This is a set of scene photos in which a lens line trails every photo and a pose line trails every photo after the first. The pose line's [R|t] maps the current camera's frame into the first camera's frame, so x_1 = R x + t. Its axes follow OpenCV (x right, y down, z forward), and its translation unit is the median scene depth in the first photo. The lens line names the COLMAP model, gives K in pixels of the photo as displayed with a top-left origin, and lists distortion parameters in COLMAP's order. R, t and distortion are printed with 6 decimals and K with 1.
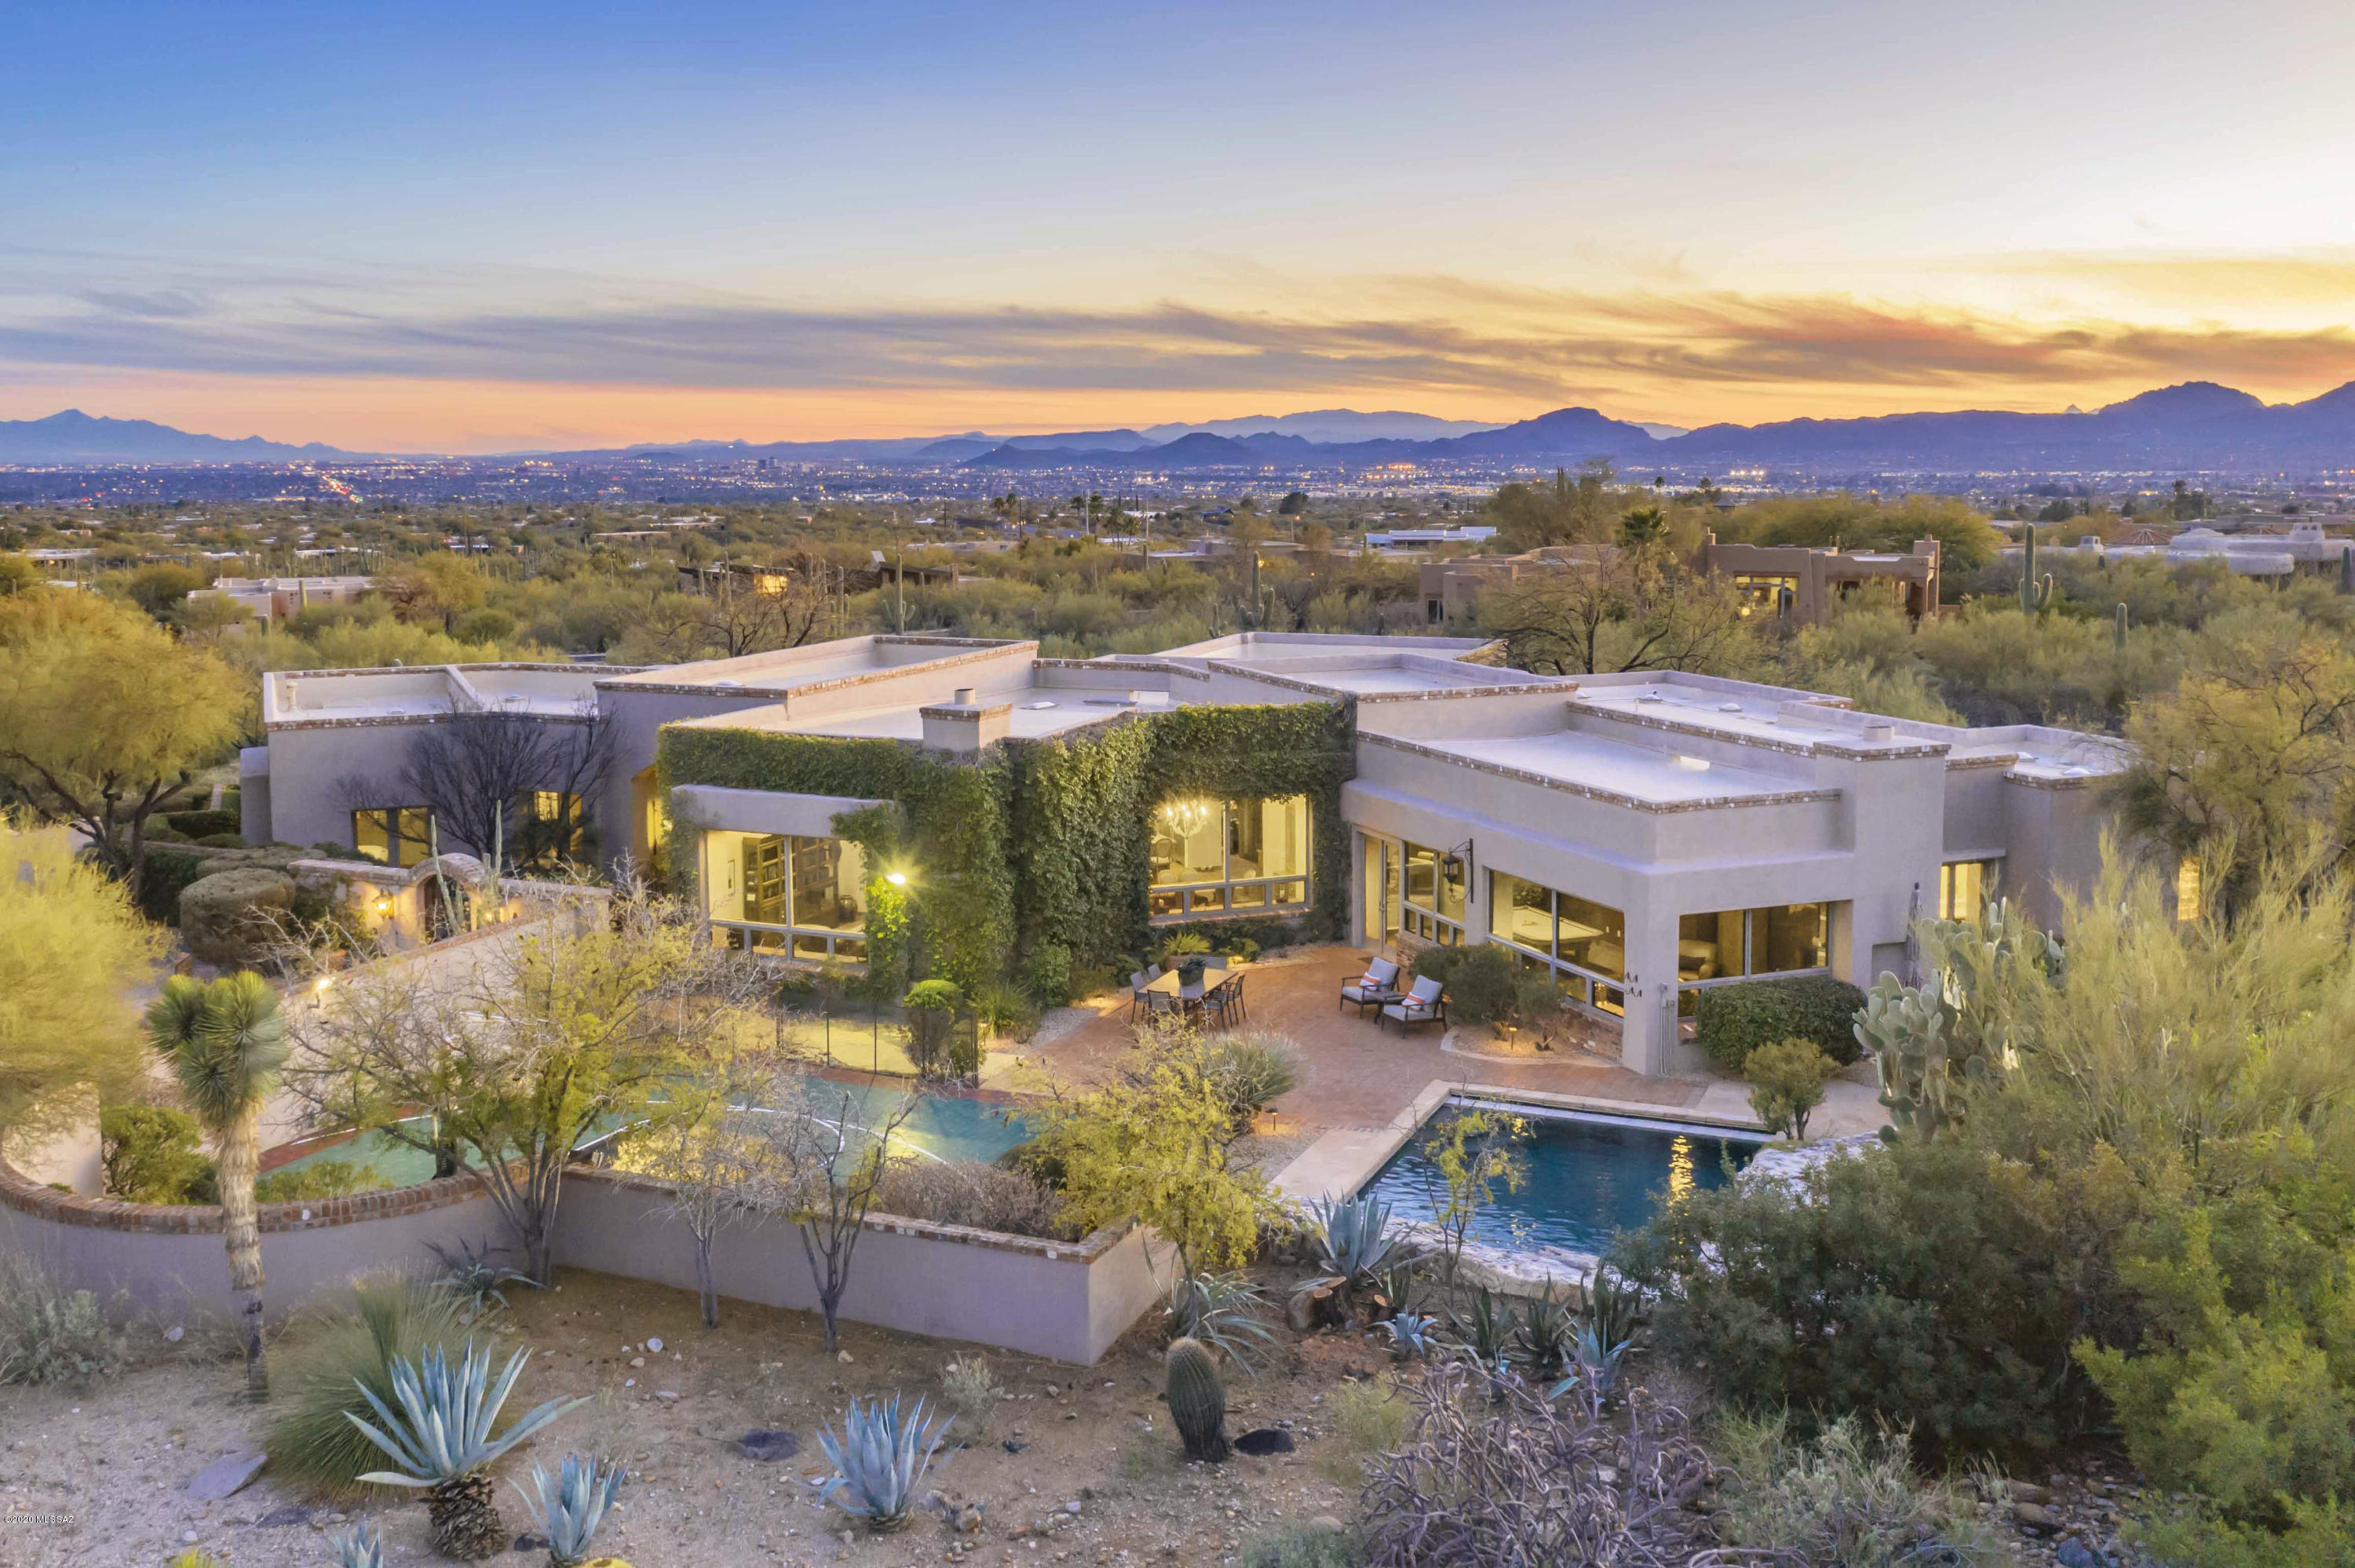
lens RADIAL K [[2132.6, 0, 1041.9], [0, 2132.6, 777.0], [0, 0, 1]] dist [-0.015071, -0.019586]
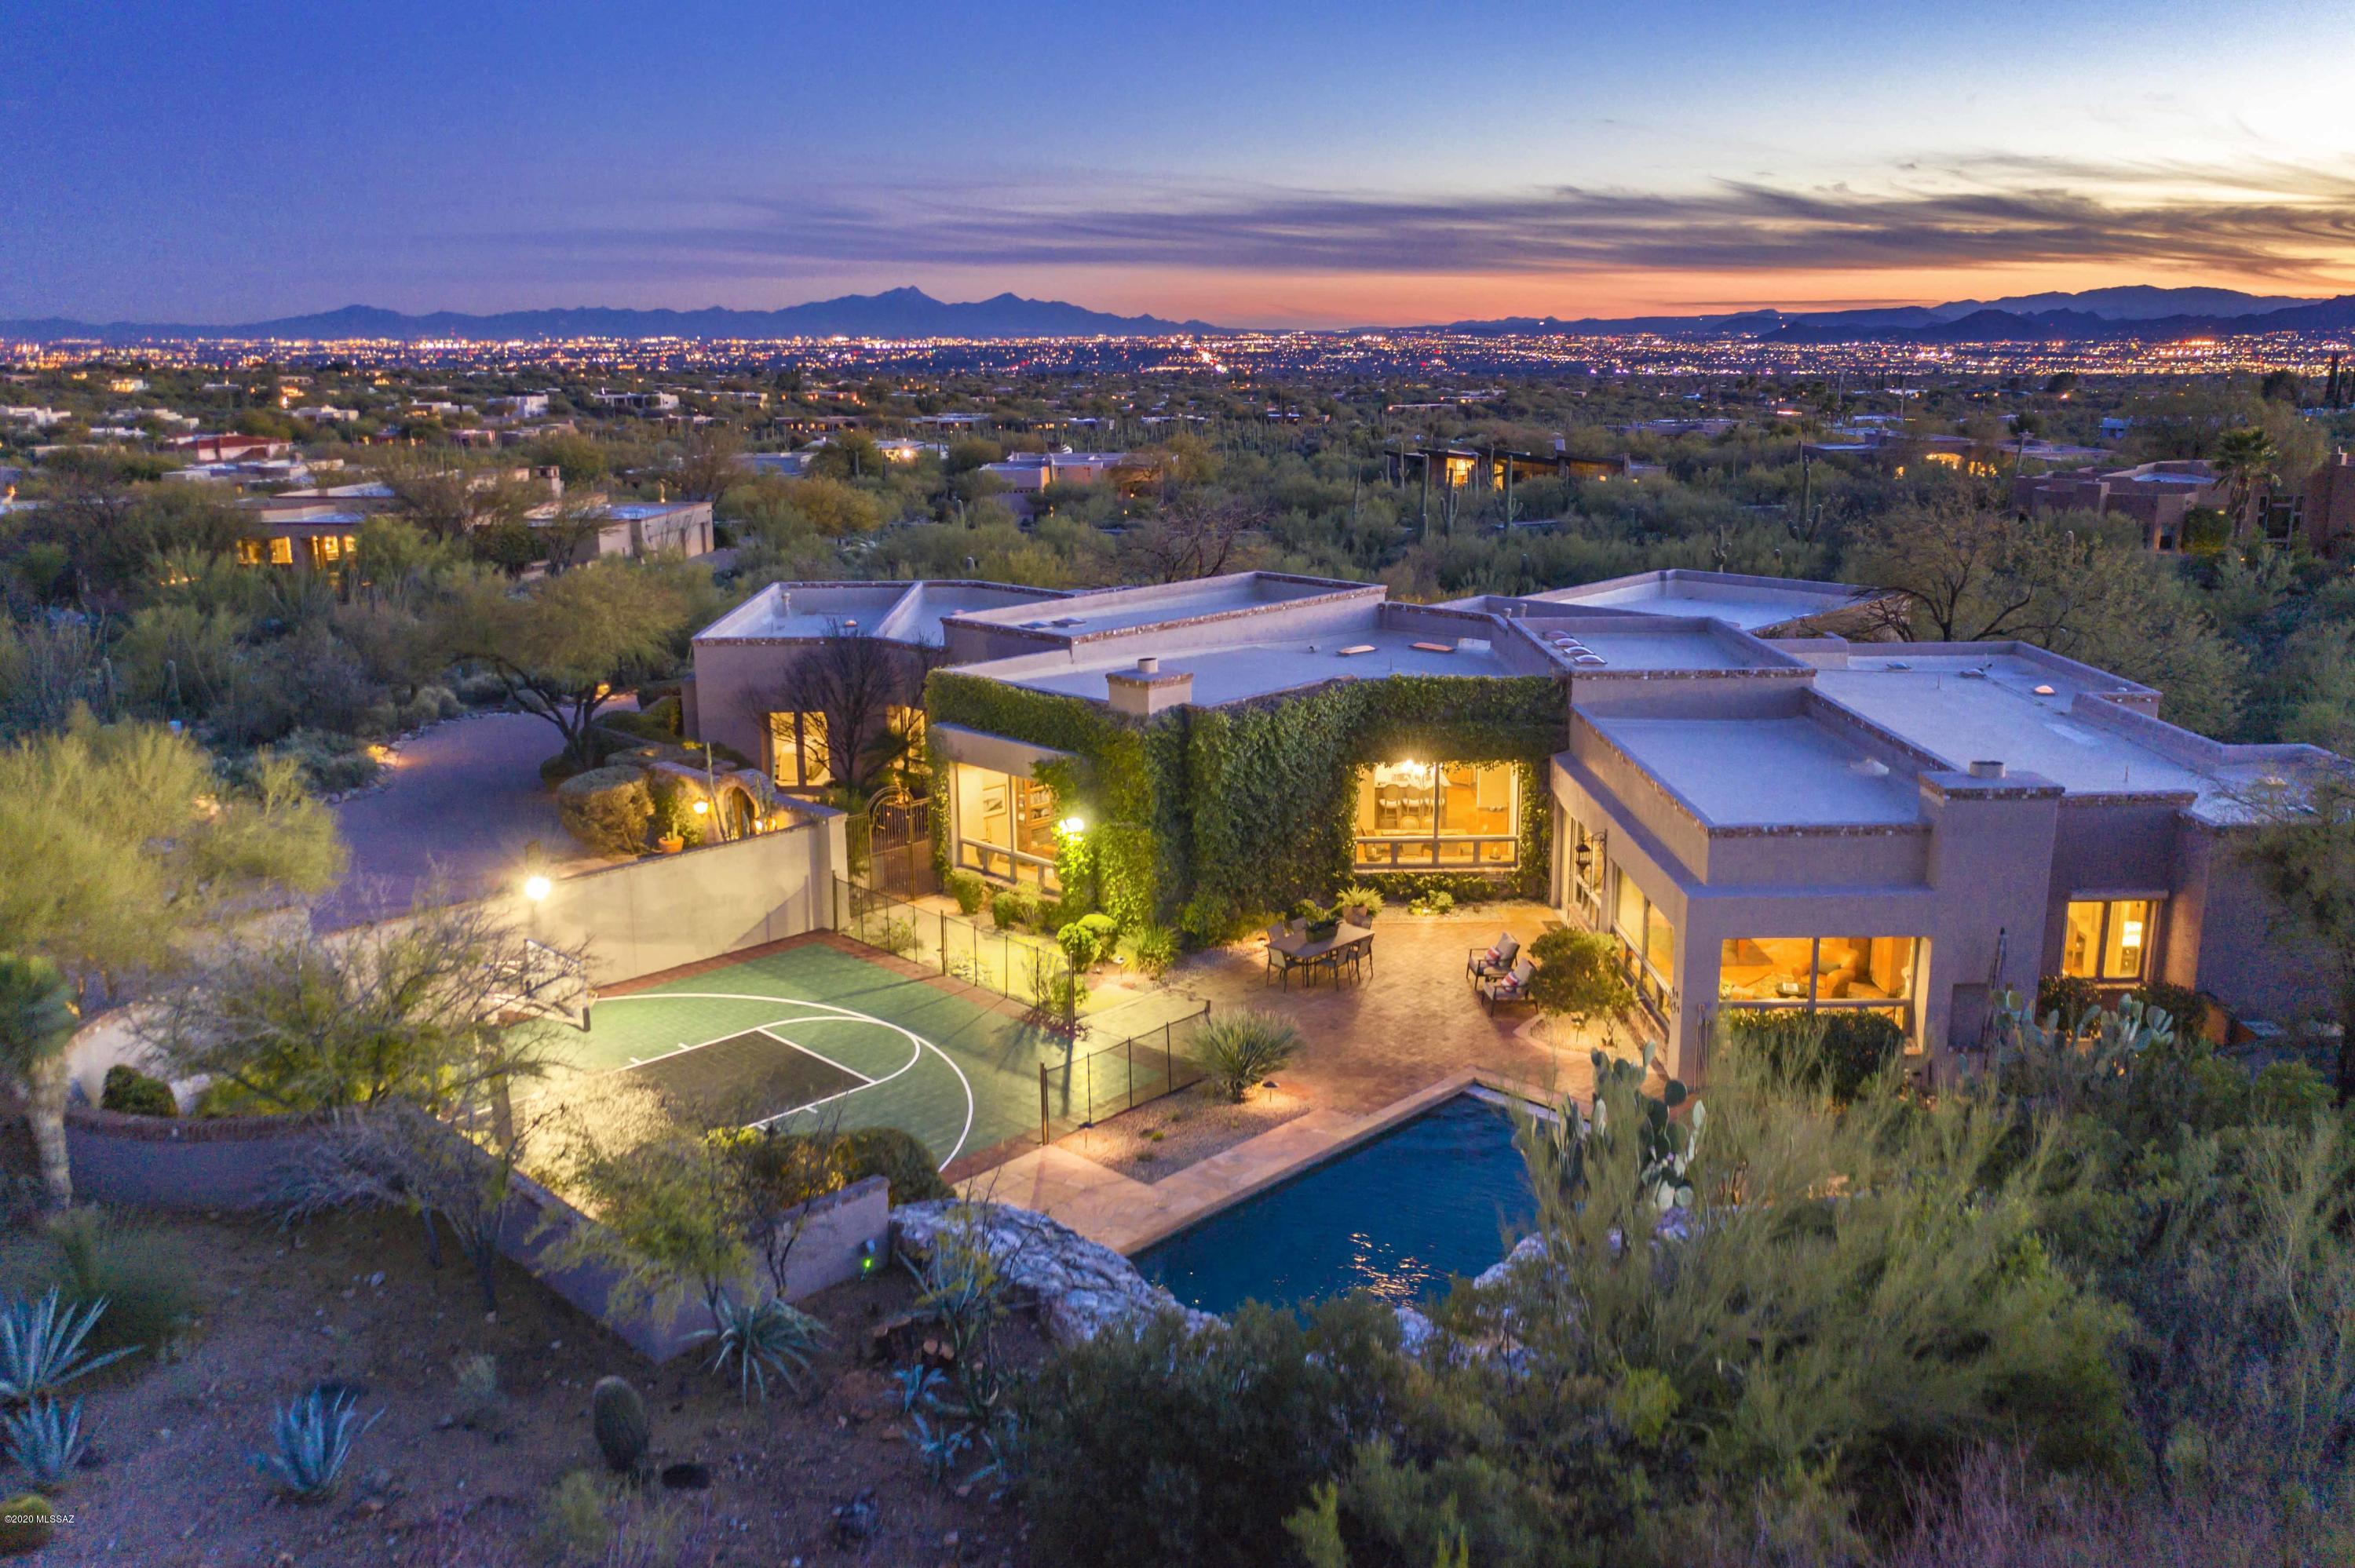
lens RADIAL K [[1830.7, 0, 1179.7], [0, 1830.7, 792.7], [0, 0, 1]] dist [-0.005311, -0.001575]
pose [[0.944582, 0.079447, -0.318517, 0.244906], [-0.048026, 0.993277, 0.105326, -0.061786], [0.324744, -0.084192, 0.942047, 0.081736]]
